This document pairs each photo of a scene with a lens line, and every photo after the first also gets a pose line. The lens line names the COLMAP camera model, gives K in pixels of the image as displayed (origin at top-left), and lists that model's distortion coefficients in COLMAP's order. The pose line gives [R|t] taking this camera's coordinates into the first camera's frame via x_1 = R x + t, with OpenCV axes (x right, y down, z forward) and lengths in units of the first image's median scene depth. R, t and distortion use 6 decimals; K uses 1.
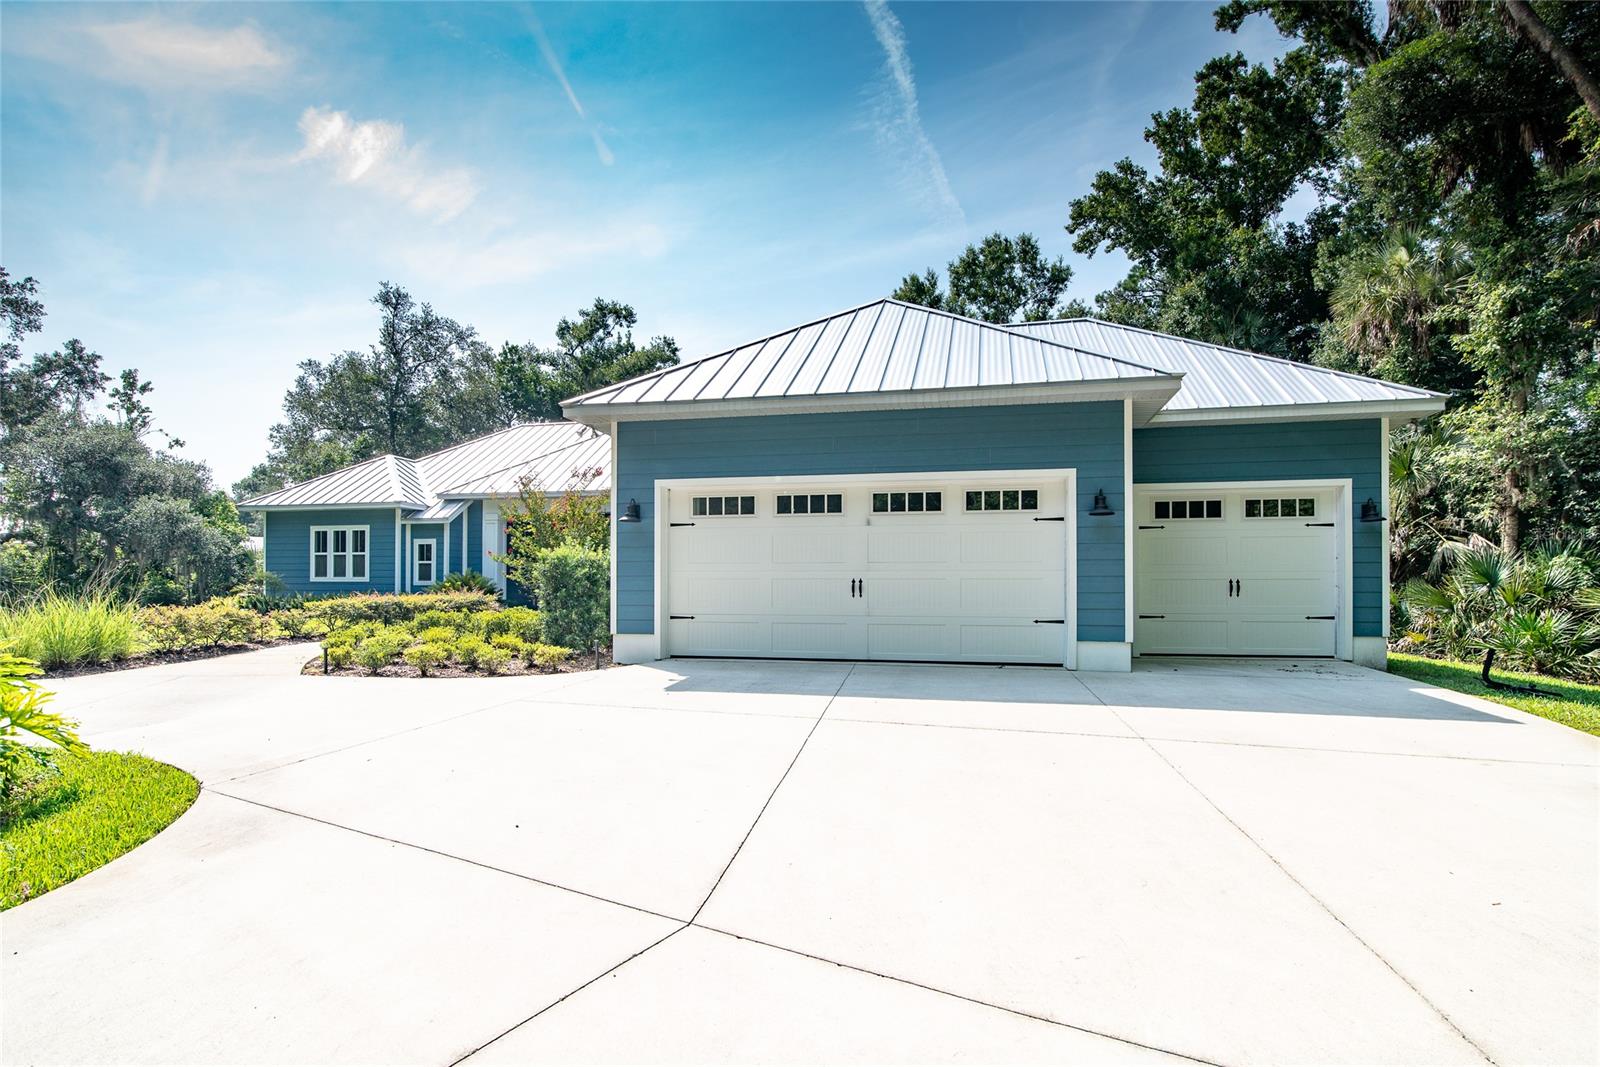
lens RADIAL K [[782.5, 0, 830.9], [0, 782.5, 590.1], [0, 0, 1]] dist [-0.019700, 0.000711]
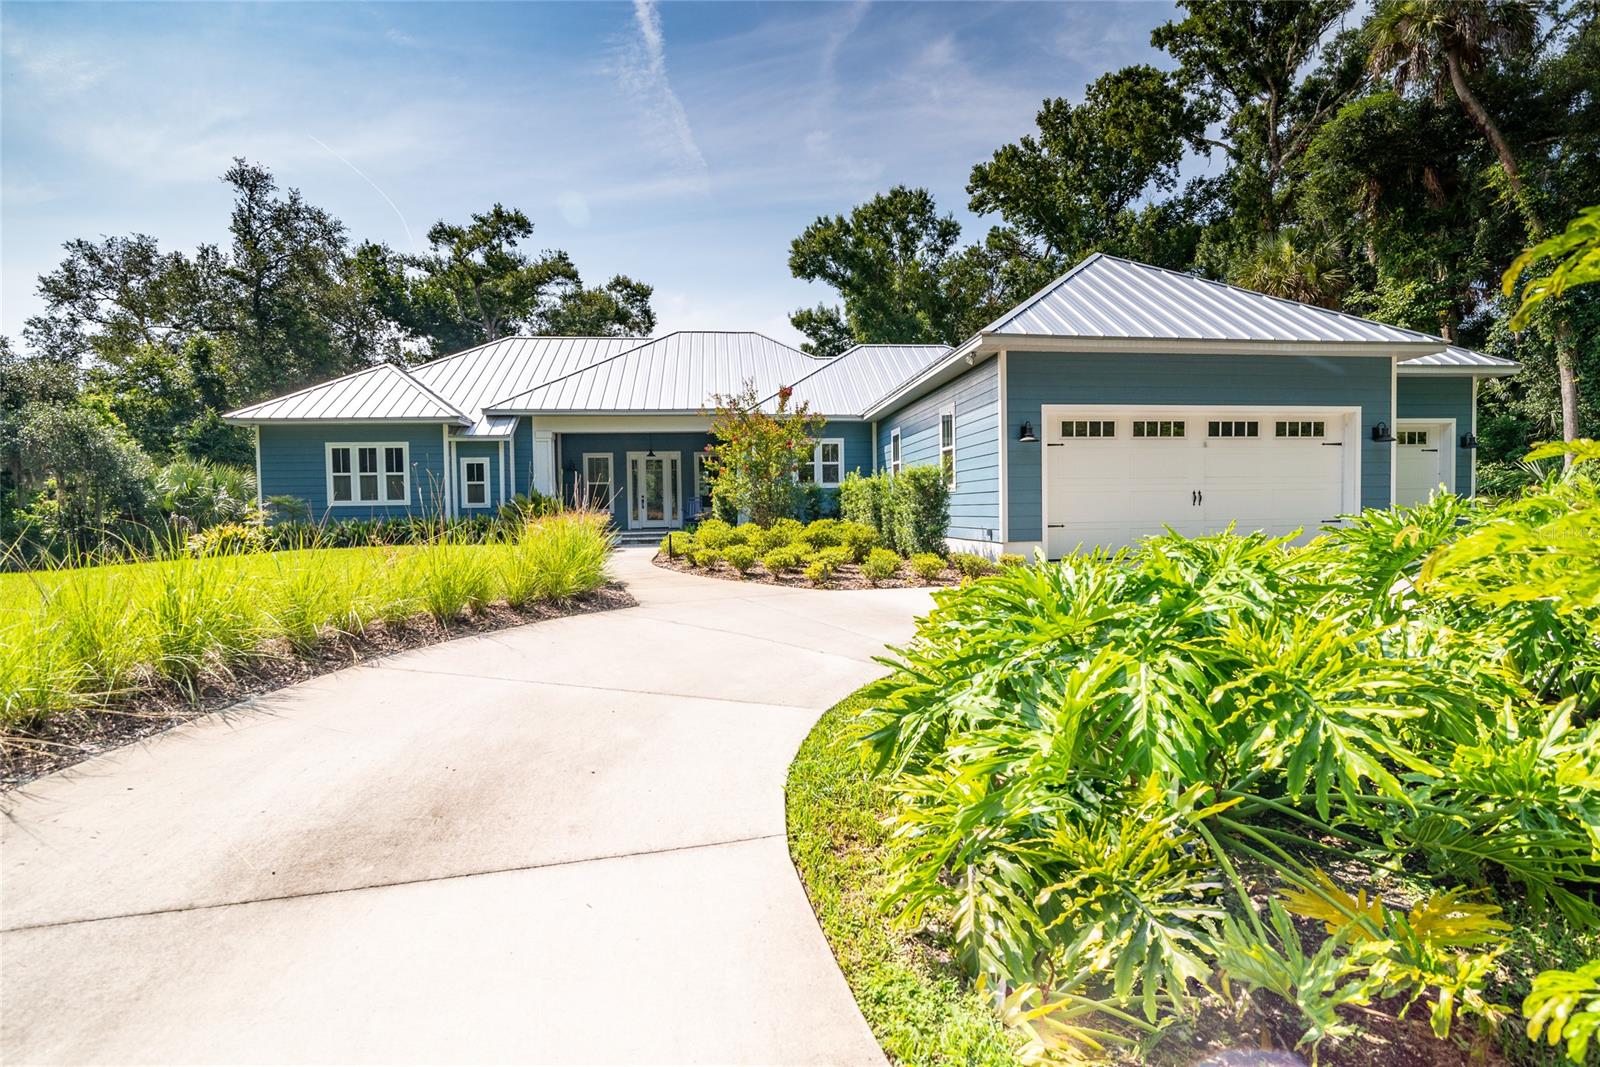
lens RADIAL K [[741.3, 0, 801.8], [0, 741.3, 536.1], [0, 0, 1]] dist [-0.020201, 0.000730]
pose [[0.949075, -0.028660, 0.313743, -0.429903], [0.017569, 0.999119, 0.038121, 0.000627], [-0.314559, -0.030667, 0.948742, 0.044679]]
